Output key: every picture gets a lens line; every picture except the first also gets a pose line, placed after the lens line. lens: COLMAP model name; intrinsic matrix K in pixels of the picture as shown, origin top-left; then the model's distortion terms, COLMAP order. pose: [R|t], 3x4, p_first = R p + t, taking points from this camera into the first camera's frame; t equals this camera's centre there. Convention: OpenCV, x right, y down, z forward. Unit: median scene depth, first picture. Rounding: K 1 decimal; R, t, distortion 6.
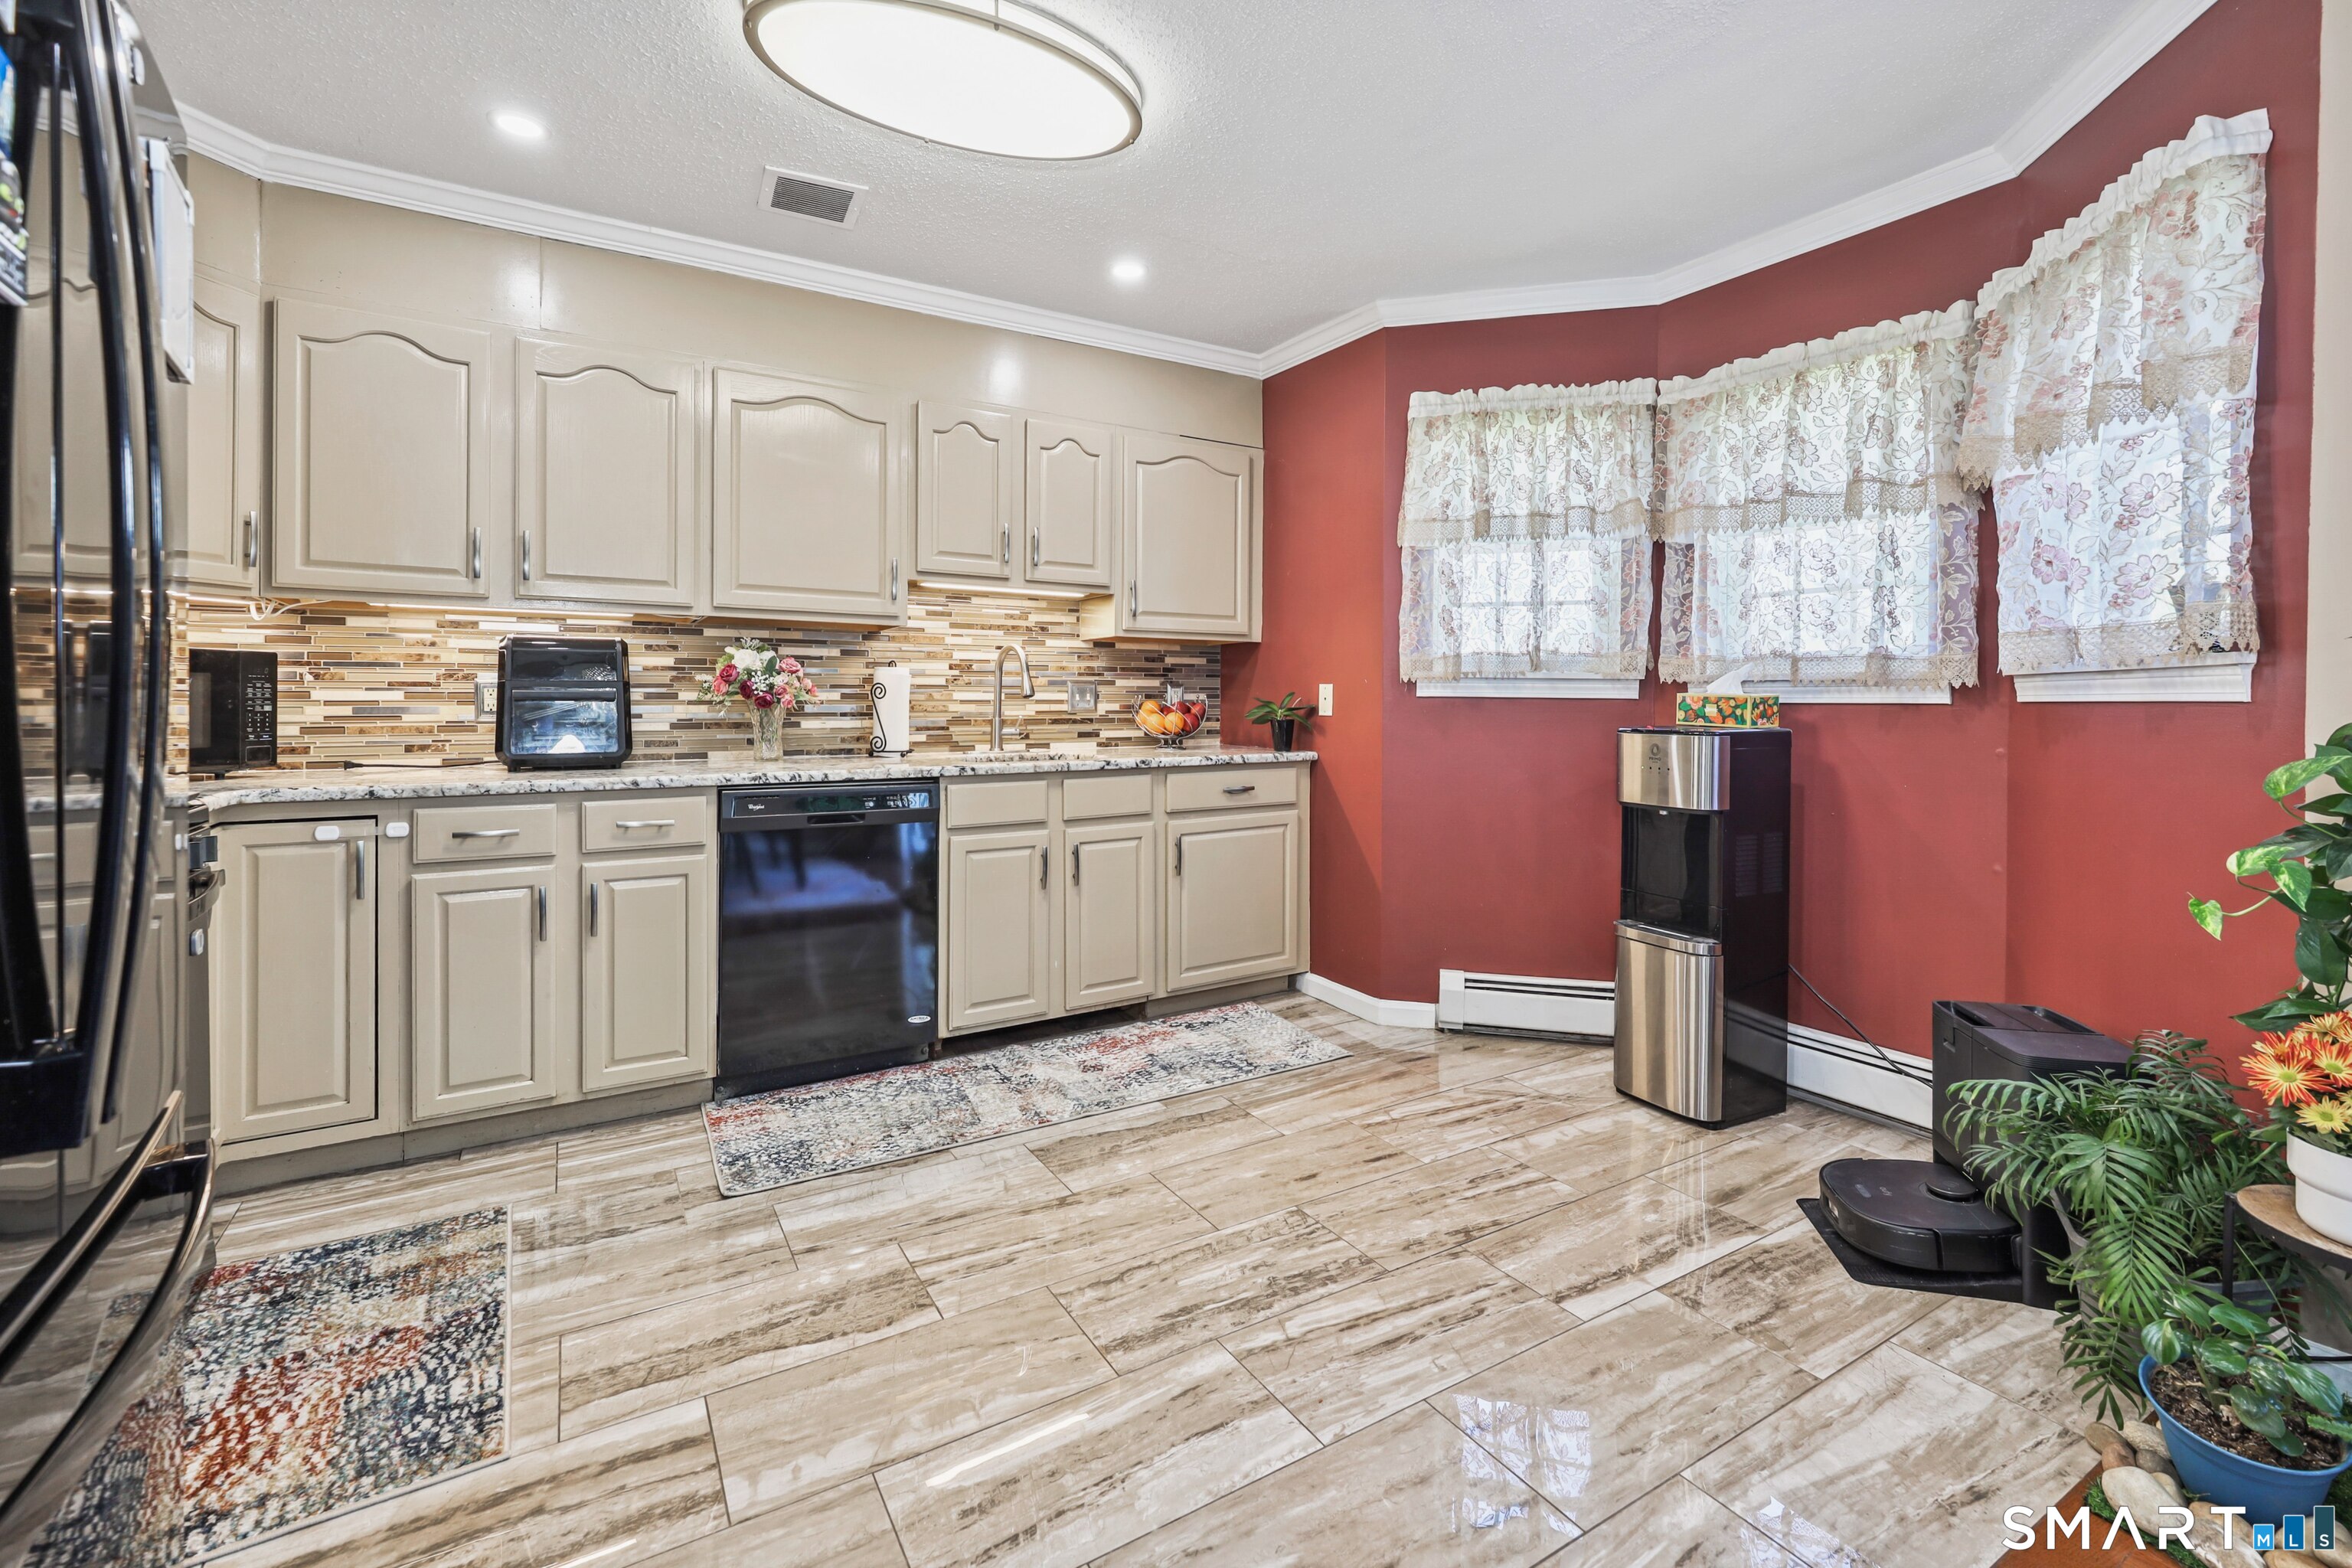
lens RADIAL K [[1021.6, 0, 1157.6], [0, 1021.6, 707.6], [0, 0, 1]] dist [0.004506, 0.000223]
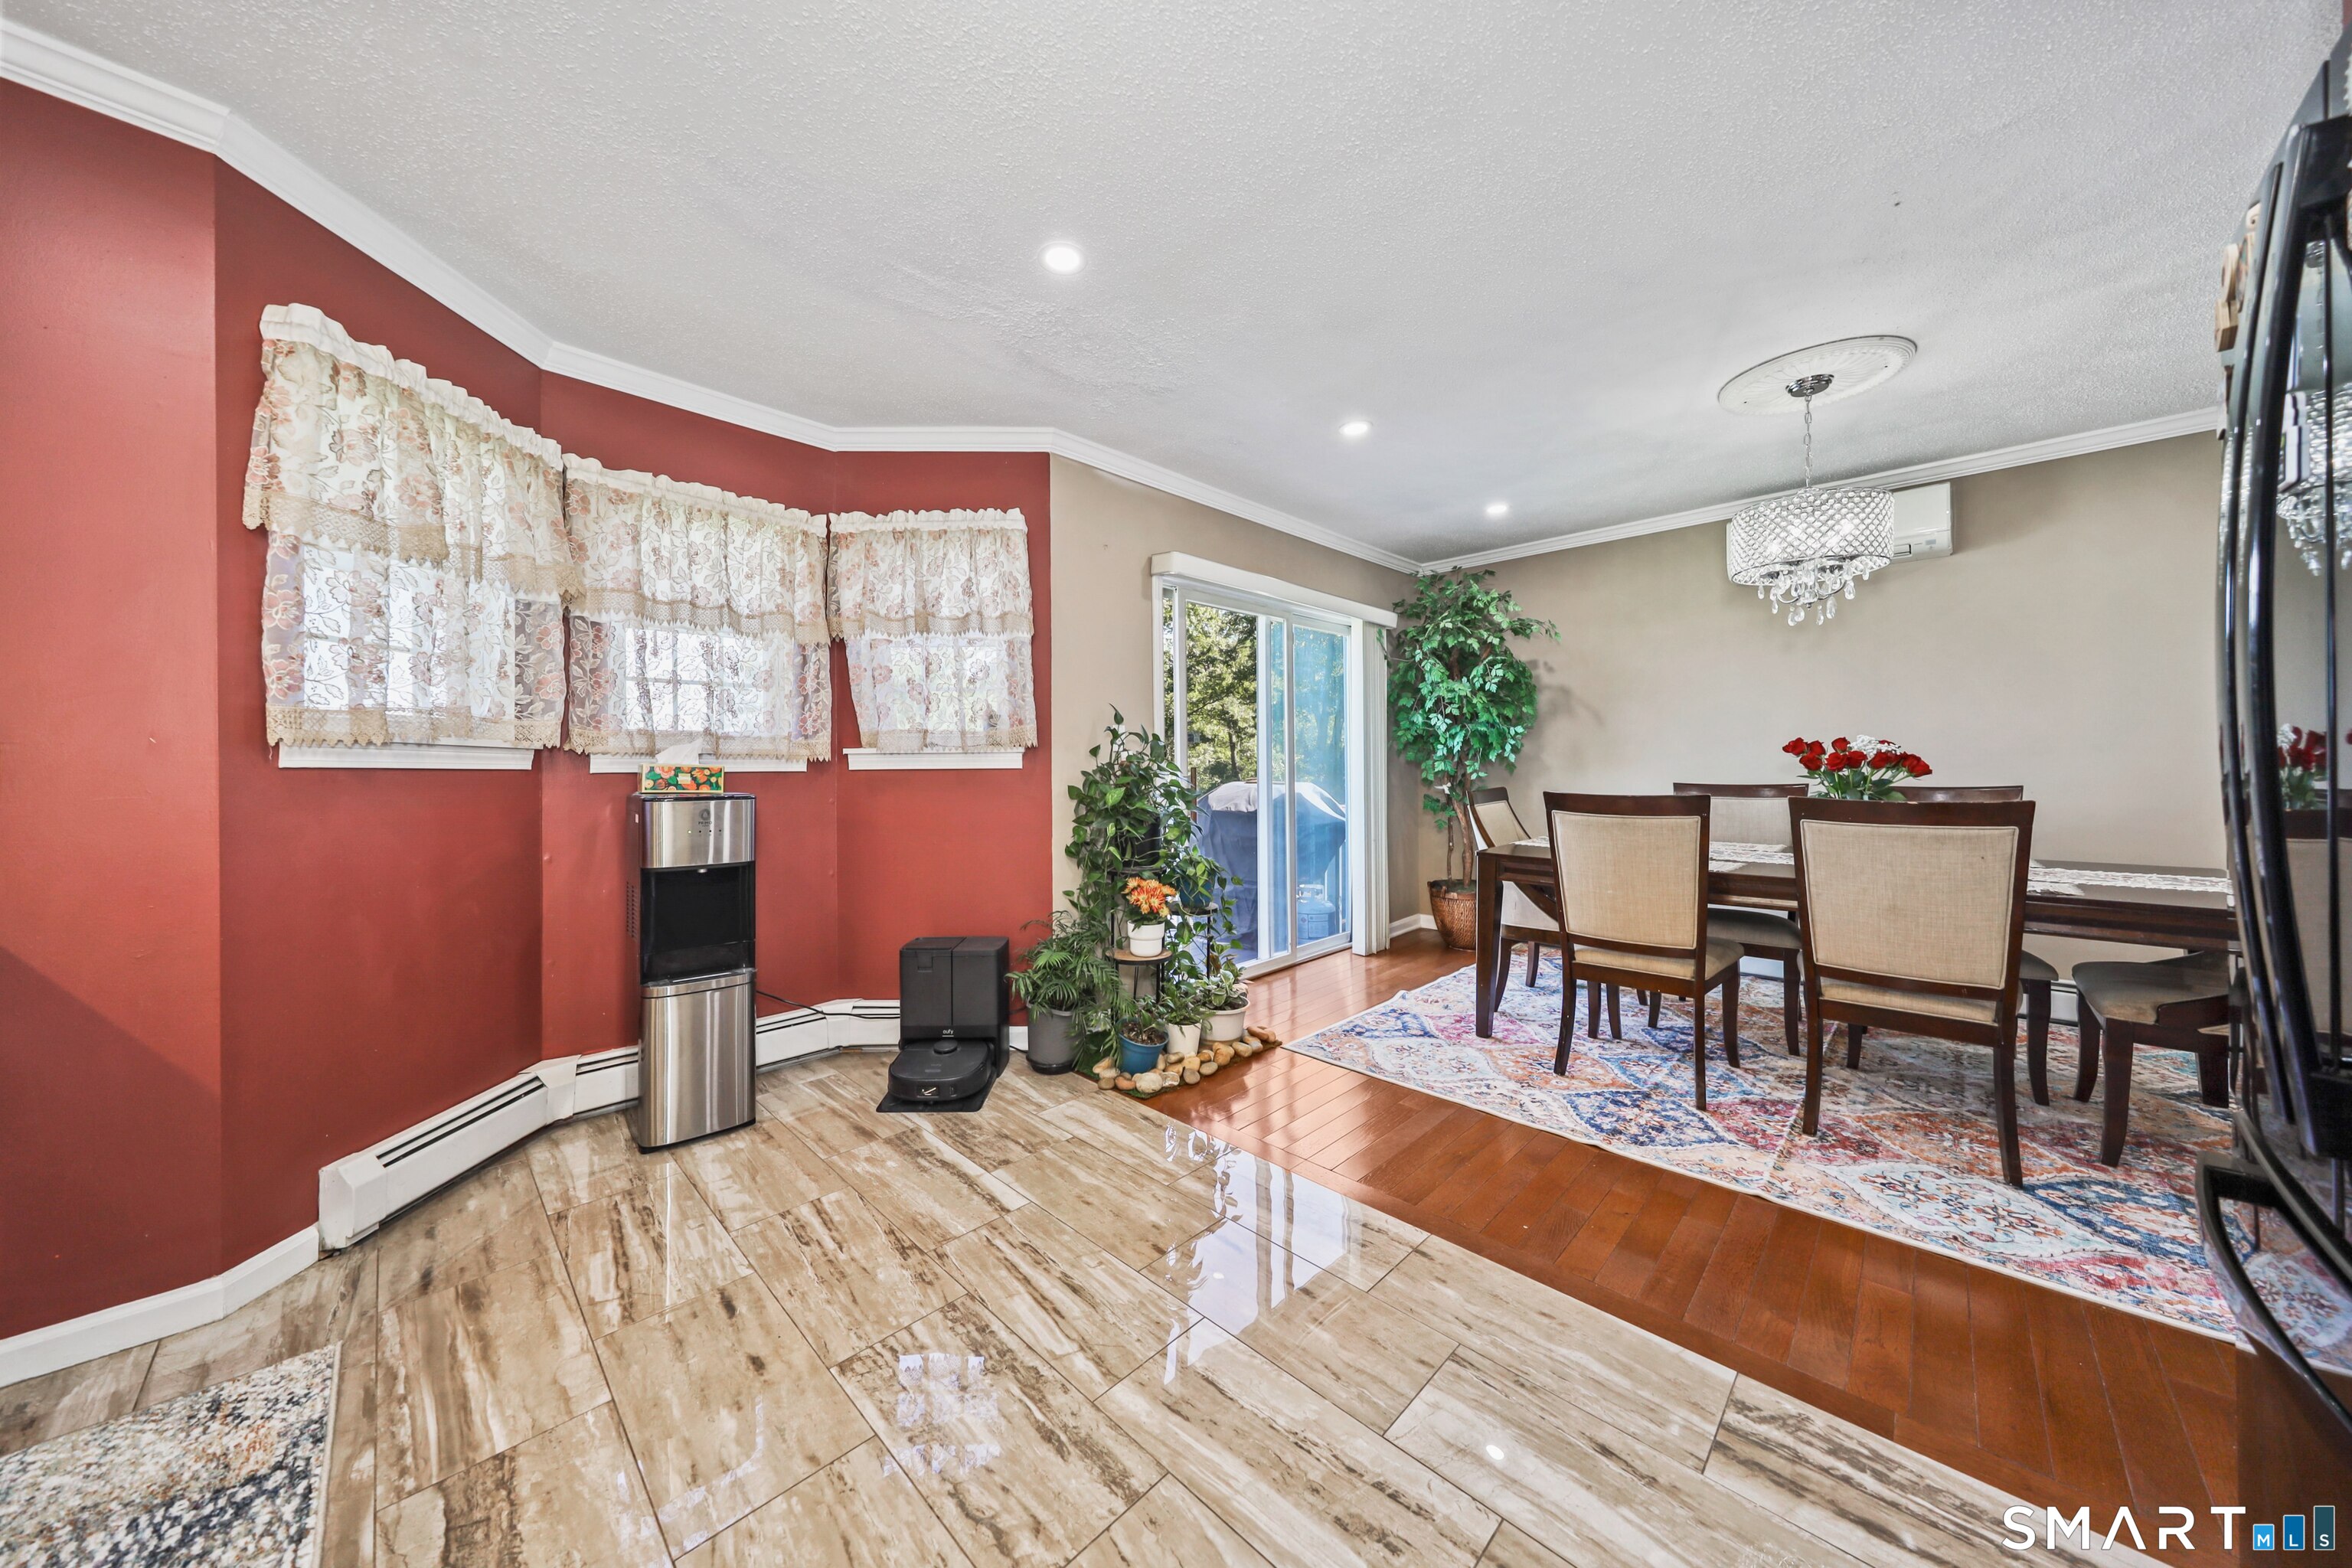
lens RADIAL K [[786.7, 0, 1162.6], [0, 786.7, 762.0], [0, 0, 1]] dist [0.005122, -0.000123]
pose [[-0.258237, 0.004700, 0.966070, -0.408065], [0.011256, 0.999935, -0.001856, -0.007740], [-0.966016, 0.010395, -0.258273, 0.641277]]
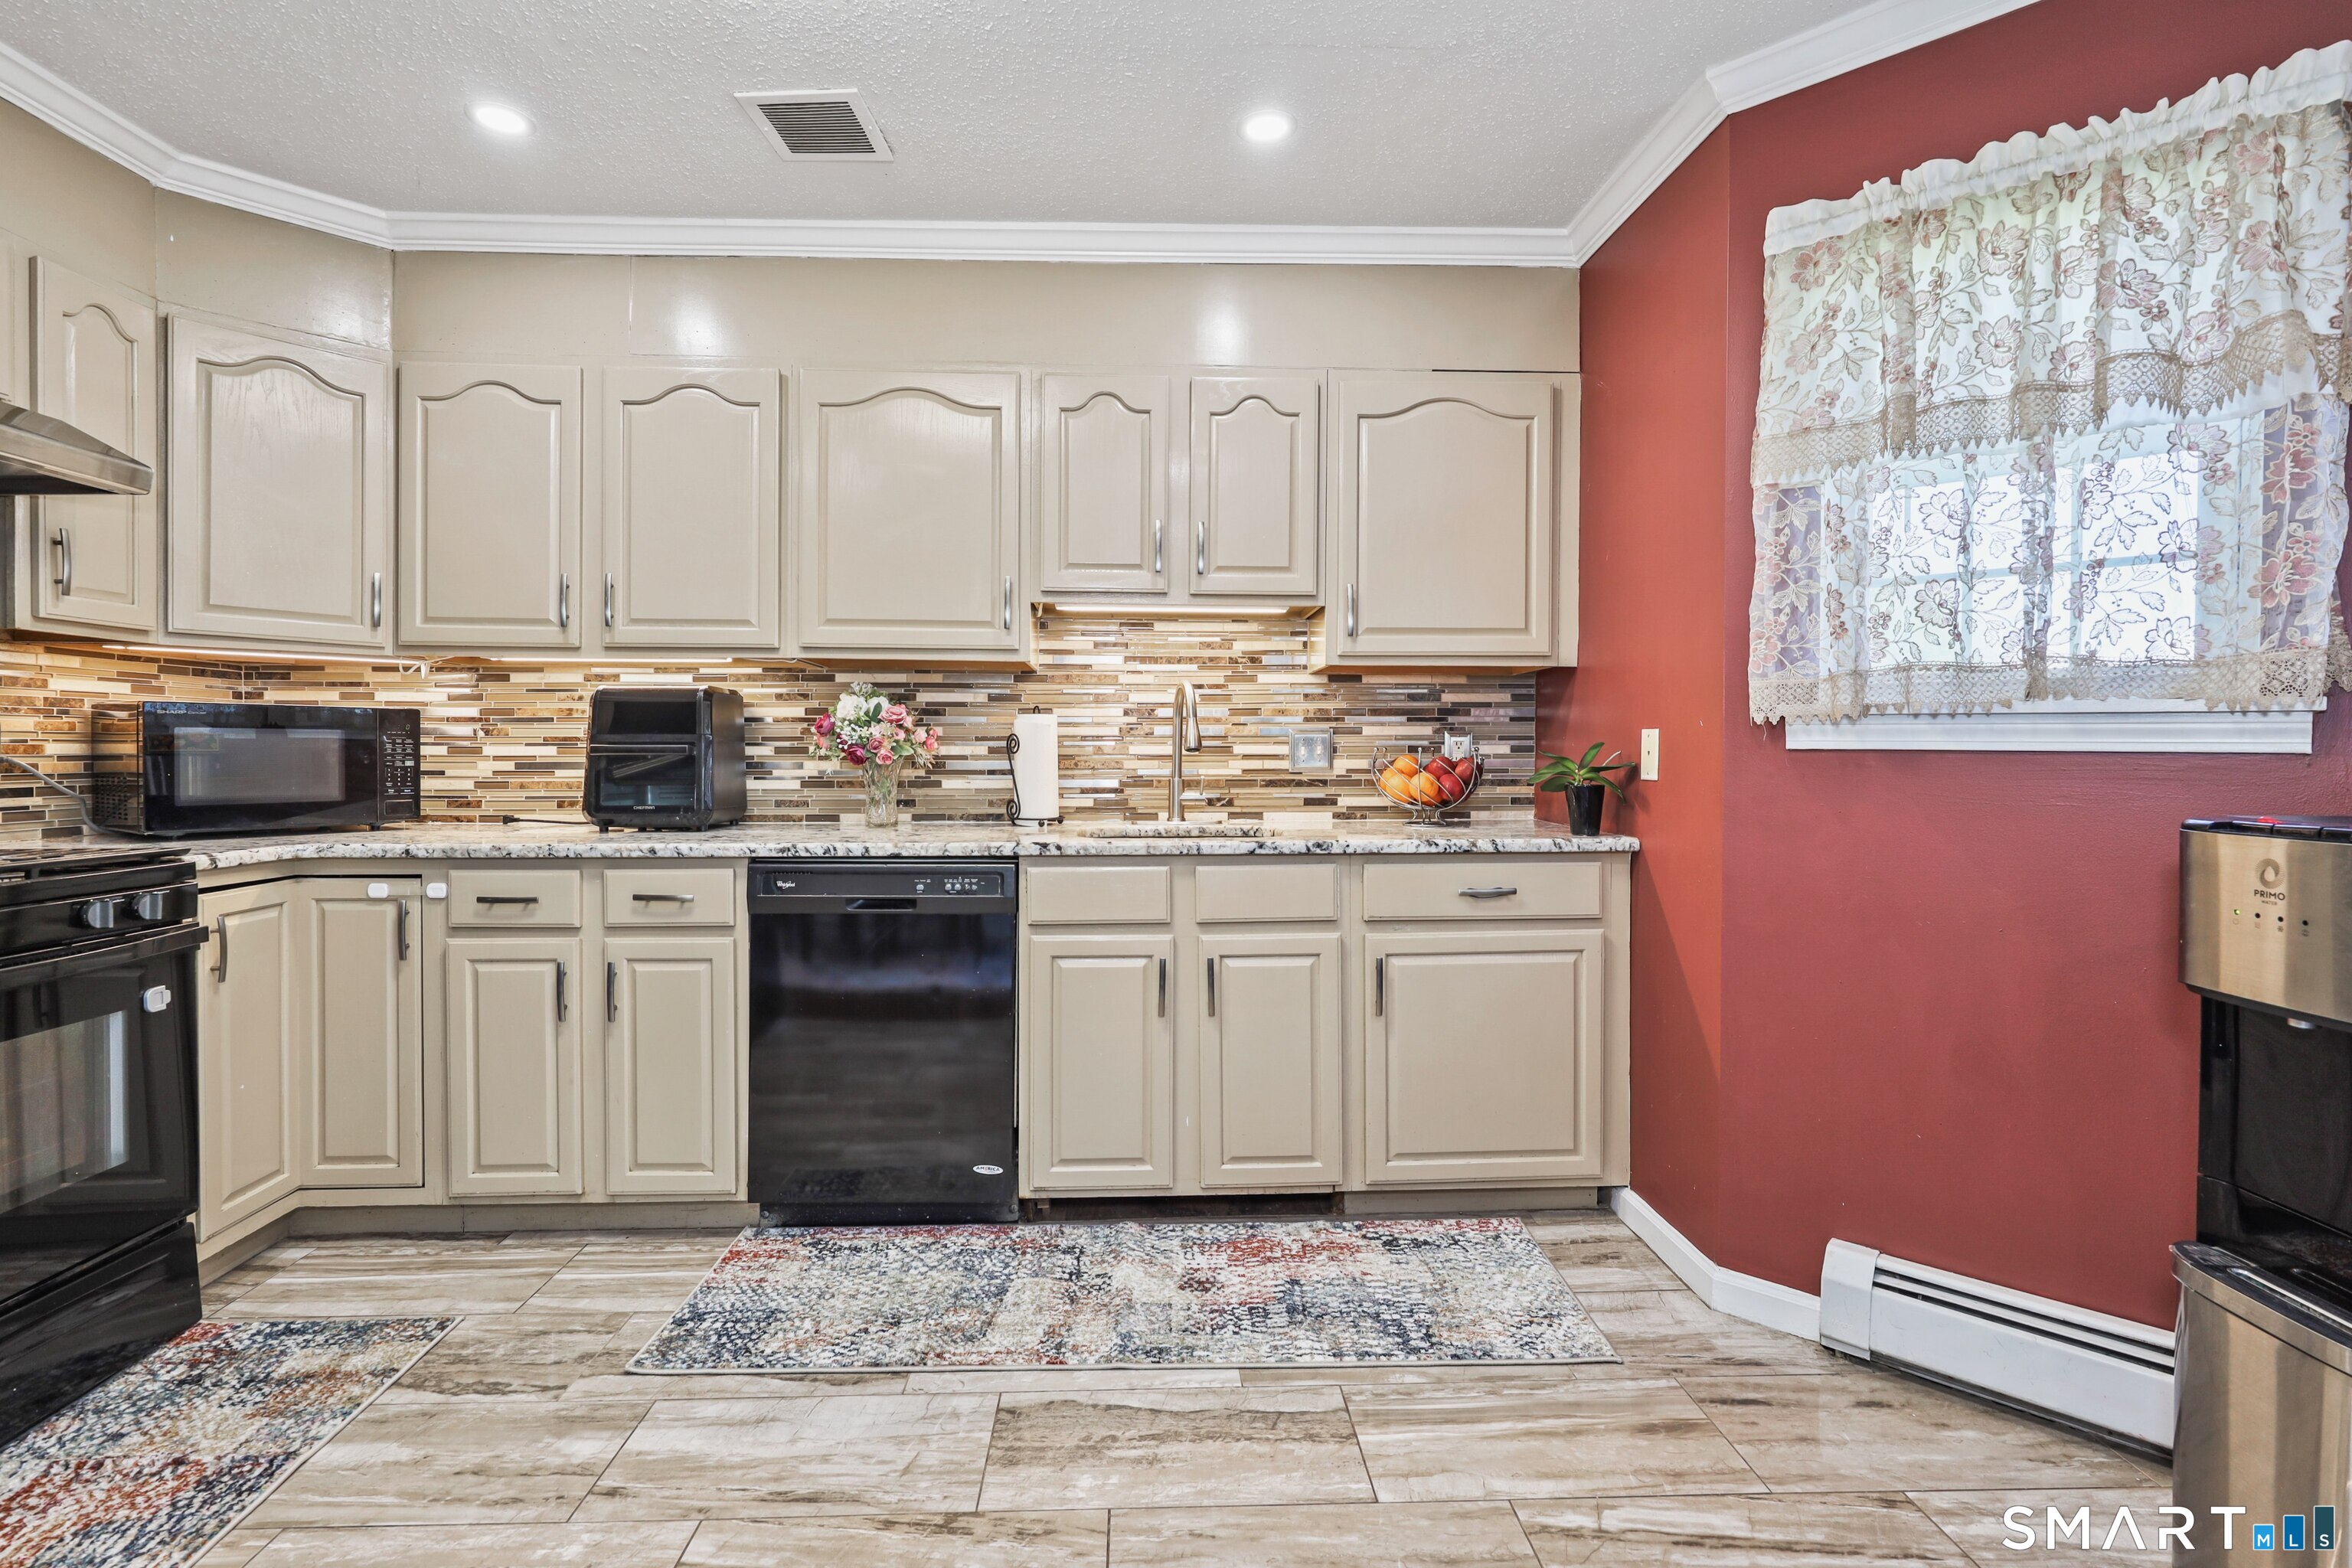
lens RADIAL K [[1087.0, 0, 1152.0], [0, 1087.0, 761.7], [0, 0, 1]] dist [0.001457, 0.000541]
pose [[0.876084, 0.003323, -0.482148, 0.256747], [-0.003007, 0.999994, 0.001429, -0.003845], [0.482150, 0.000198, 0.876089, 0.326554]]
